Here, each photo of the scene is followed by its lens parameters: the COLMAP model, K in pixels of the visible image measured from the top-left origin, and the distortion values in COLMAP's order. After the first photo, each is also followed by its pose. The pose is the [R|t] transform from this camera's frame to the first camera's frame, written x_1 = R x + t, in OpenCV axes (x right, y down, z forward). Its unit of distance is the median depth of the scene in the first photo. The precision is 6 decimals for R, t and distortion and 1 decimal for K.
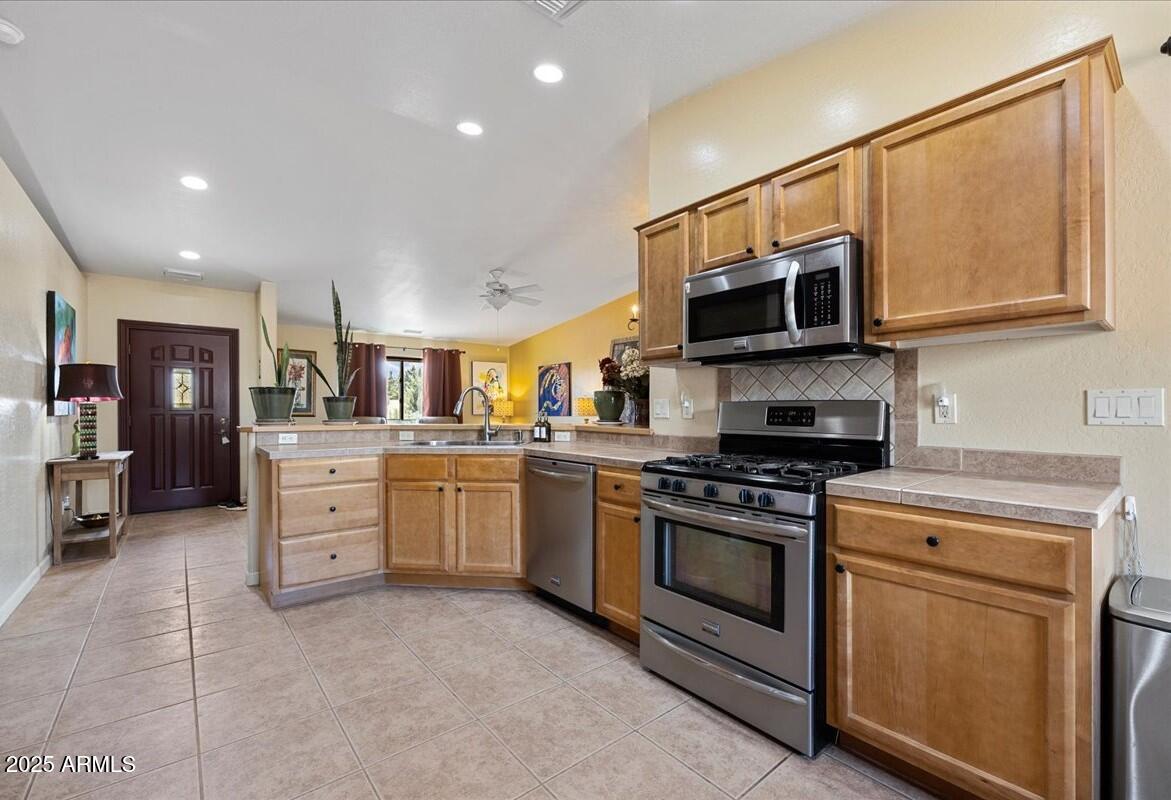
lens RADIAL K [[504.3, 0, 583.2], [0, 504.3, 405.7], [0, 0, 1]] dist [-0.000566, -0.000057]
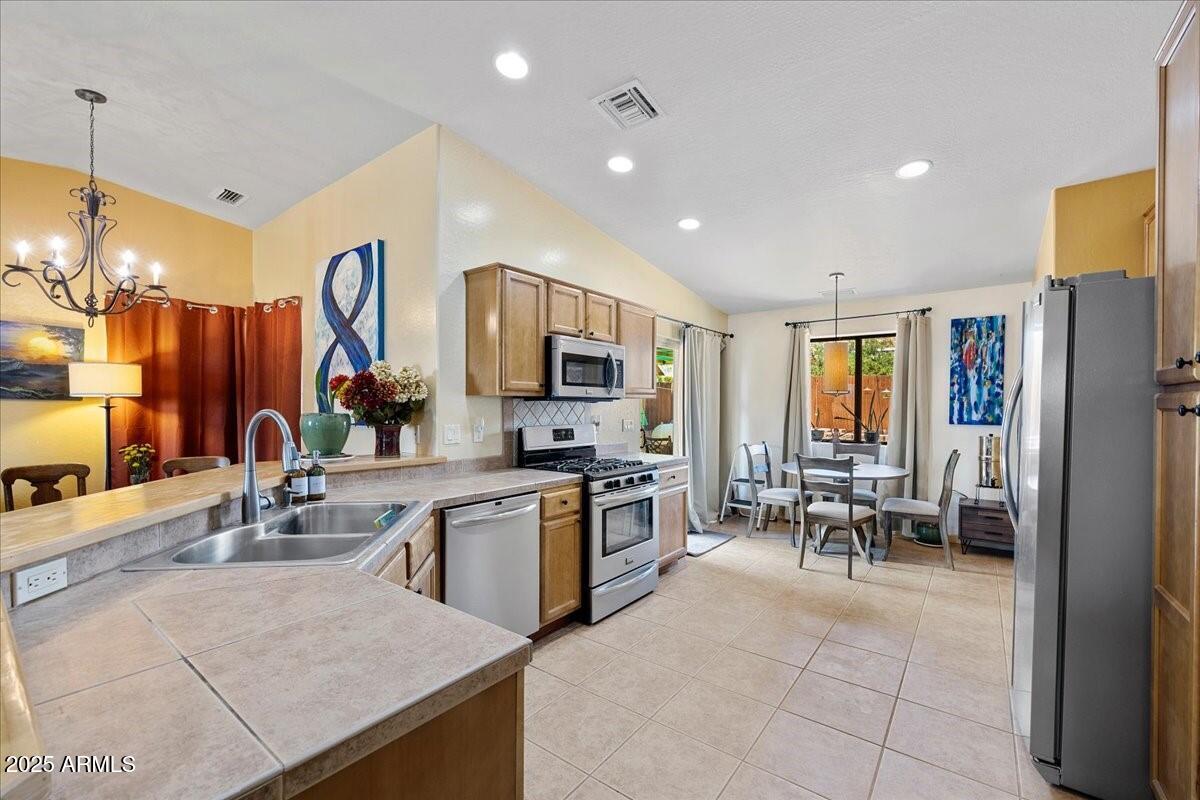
lens RADIAL K [[494.1, 0, 597.5], [0, 494.1, 404.6], [0, 0, 1]] dist [-0.000559, 0.000031]
pose [[-0.231091, 0.000192, 0.972932, -1.075213], [-0.011891, 0.999925, -0.003021, -0.066679], [-0.972860, -0.012267, -0.231071, 1.182805]]
